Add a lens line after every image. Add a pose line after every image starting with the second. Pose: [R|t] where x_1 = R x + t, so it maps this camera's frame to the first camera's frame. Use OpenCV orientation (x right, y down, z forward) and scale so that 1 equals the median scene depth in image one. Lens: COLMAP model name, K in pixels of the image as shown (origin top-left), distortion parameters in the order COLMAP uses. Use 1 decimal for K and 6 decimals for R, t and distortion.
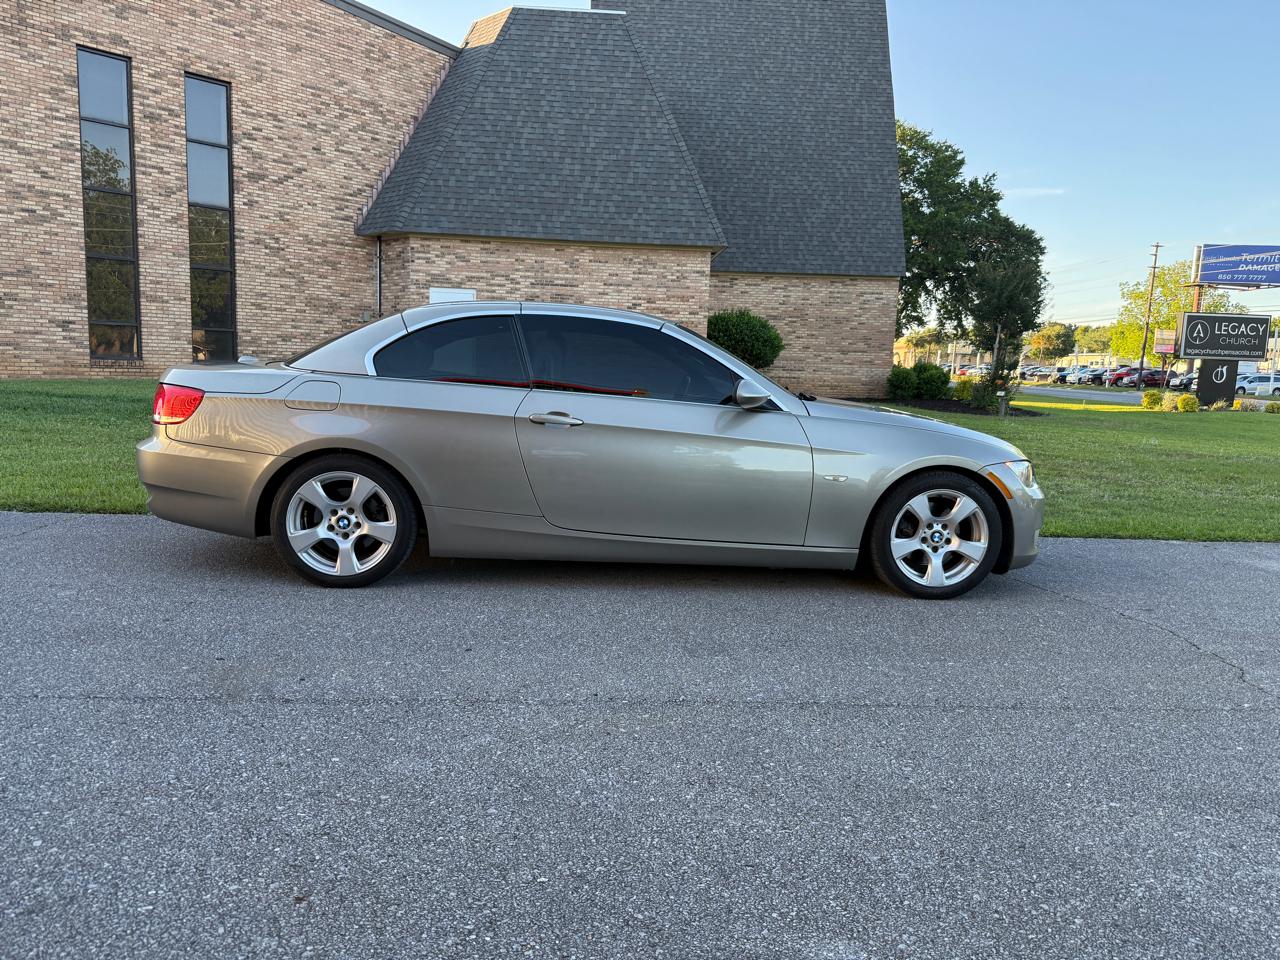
lens RADIAL K [[917.6, 0, 634.3], [0, 917.6, 506.6], [0, 0, 1]] dist [0.001833, -0.004440]
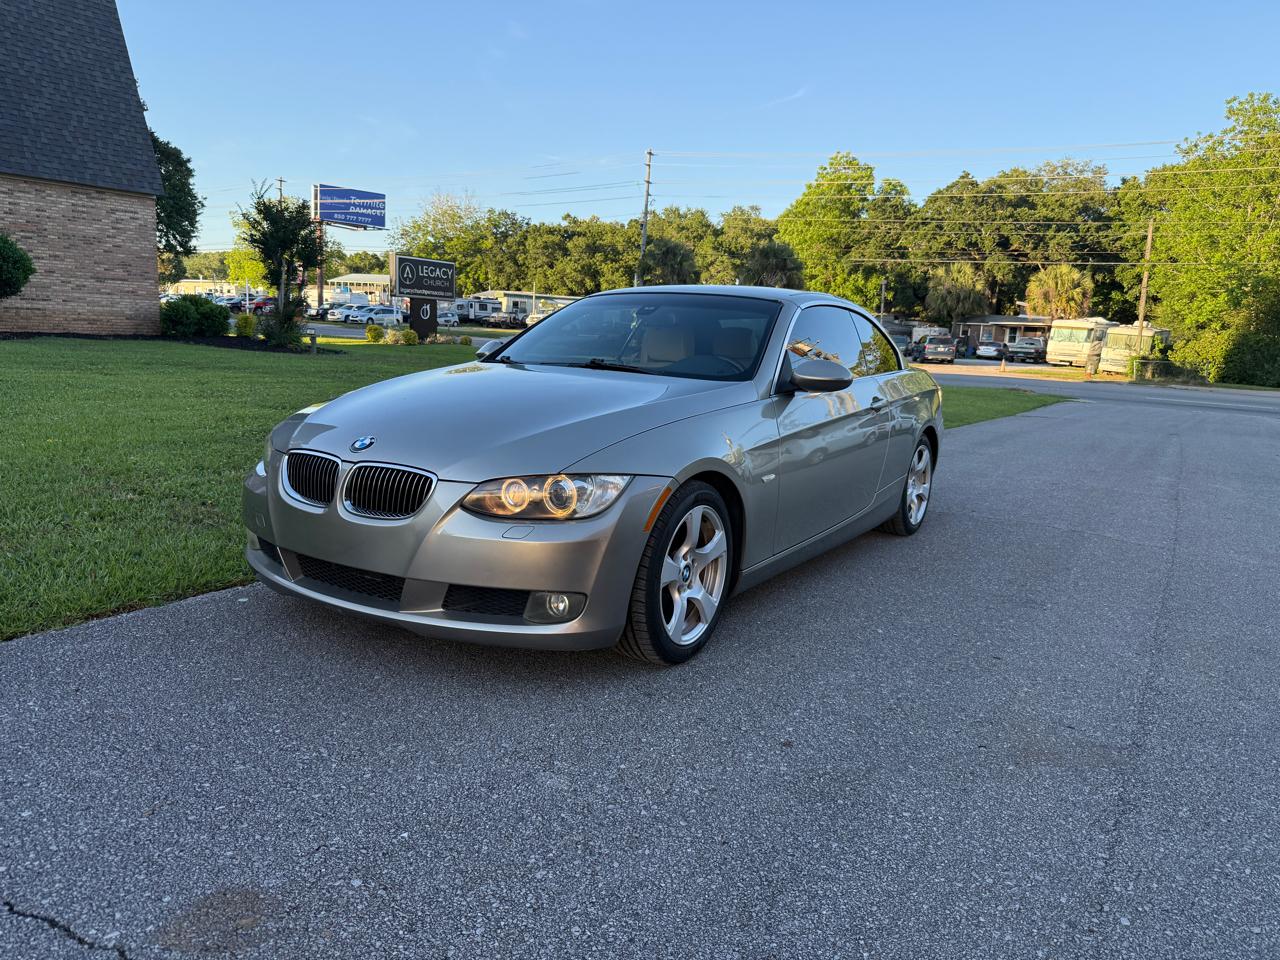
lens RADIAL K [[930.2, 0, 638.5], [0, 930.2, 482.7], [0, 0, 1]] dist [-0.020788, 0.014246]
pose [[0.612457, -0.128368, 0.780012, -0.192671], [0.087450, 0.991673, 0.094536, -0.027301], [-0.785652, 0.010313, 0.618582, 0.121804]]
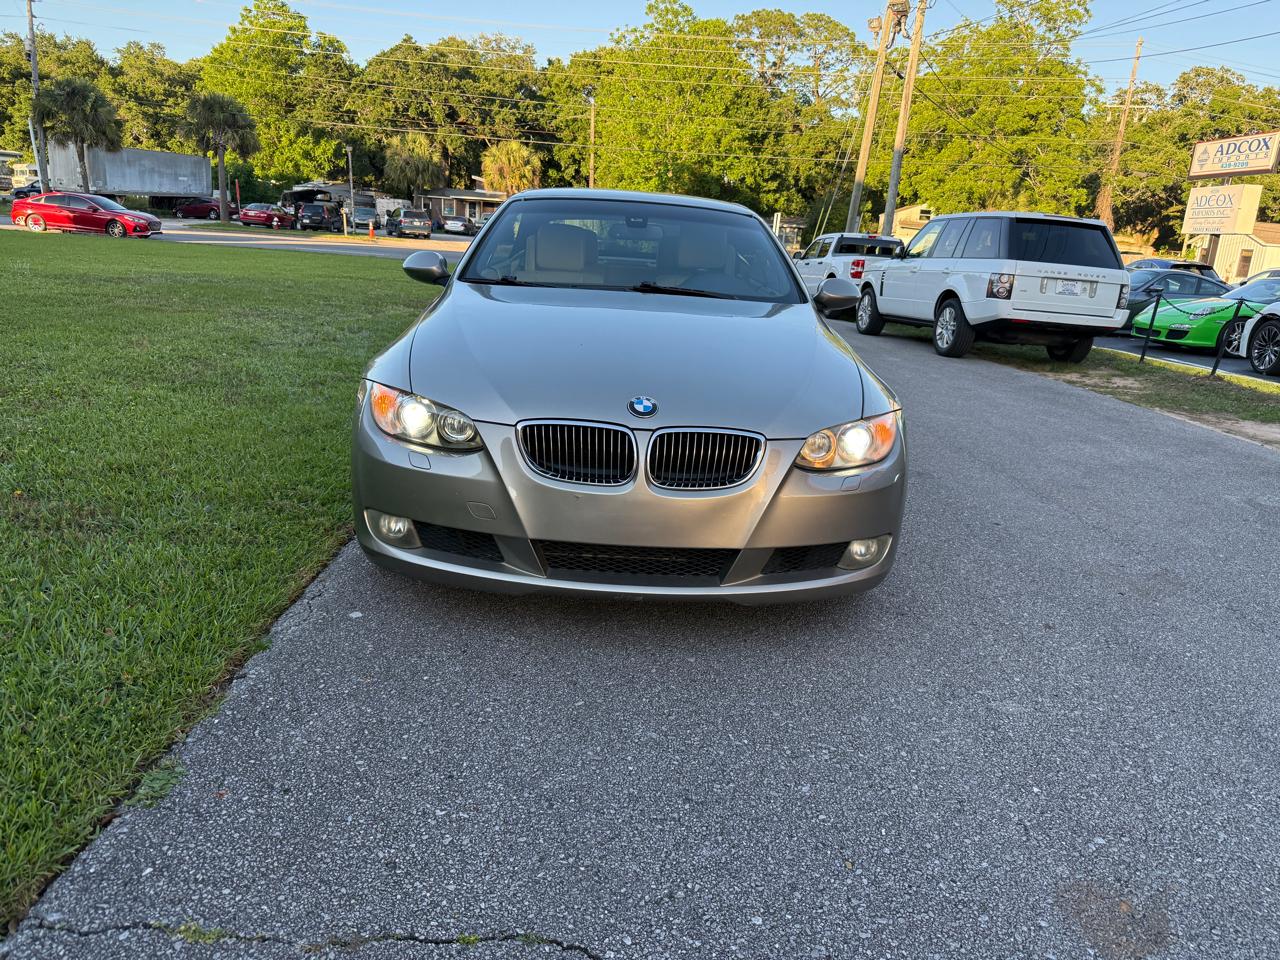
lens RADIAL K [[921.5, 0, 640.2], [0, 921.5, 481.7], [0, 0, 1]] dist [0.009388, 0.000606]
pose [[0.073512, -0.281965, 0.956604, -0.217676], [0.080632, 0.957740, 0.276103, -0.043644], [-0.994029, 0.056836, 0.093141, 0.214433]]
